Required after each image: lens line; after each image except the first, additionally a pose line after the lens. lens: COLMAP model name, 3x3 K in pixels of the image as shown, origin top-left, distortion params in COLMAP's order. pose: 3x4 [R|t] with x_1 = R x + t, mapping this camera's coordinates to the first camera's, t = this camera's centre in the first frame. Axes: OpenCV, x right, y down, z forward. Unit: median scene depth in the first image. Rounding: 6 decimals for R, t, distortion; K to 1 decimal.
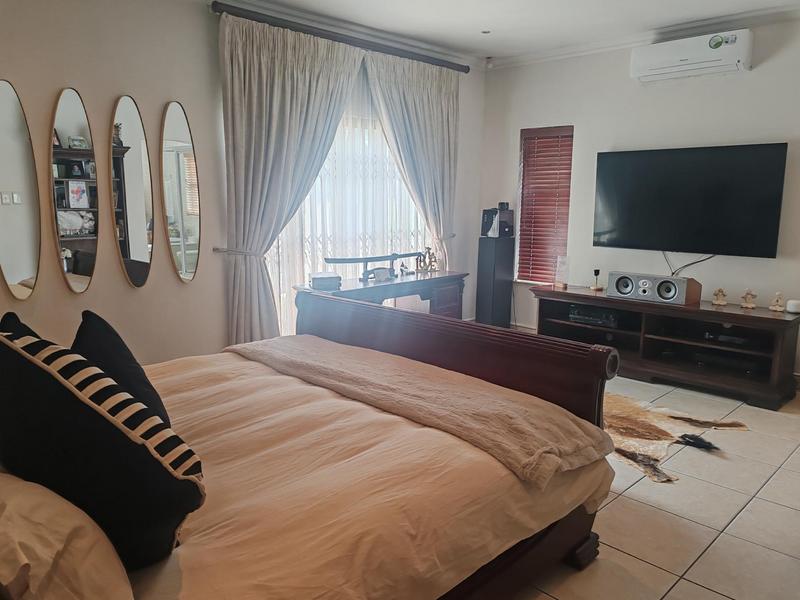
lens RADIAL K [[615.3, 0, 400.0], [0, 615.3, 300.0], [0, 0, 1]] dist [0.077331, -0.000873]
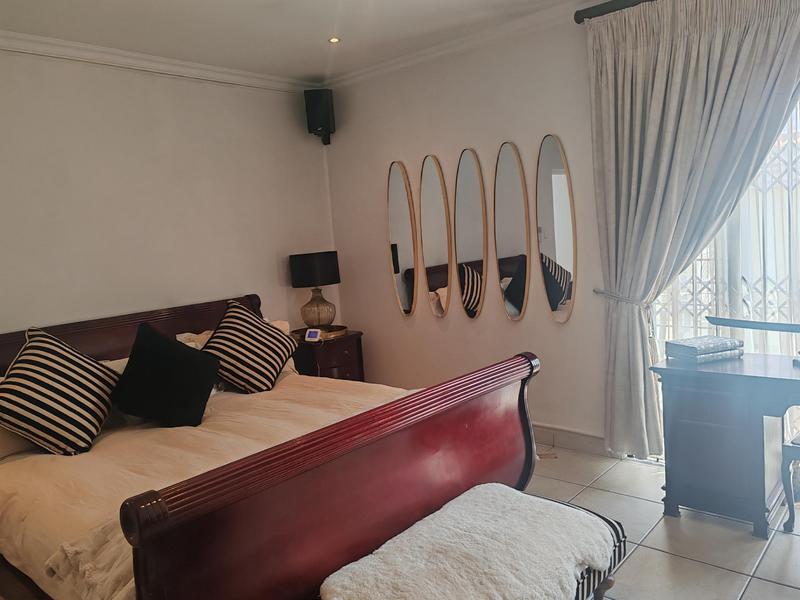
lens RADIAL K [[613.0, 0, 400.0], [0, 613.0, 300.0], [0, 0, 1]] dist [0.005902, -0.005502]
pose [[0.047781, 0.100171, -0.993822, 0.475041], [-0.097320, 0.990692, 0.095176, -0.108202], [0.994106, 0.092171, 0.057085, 0.600016]]
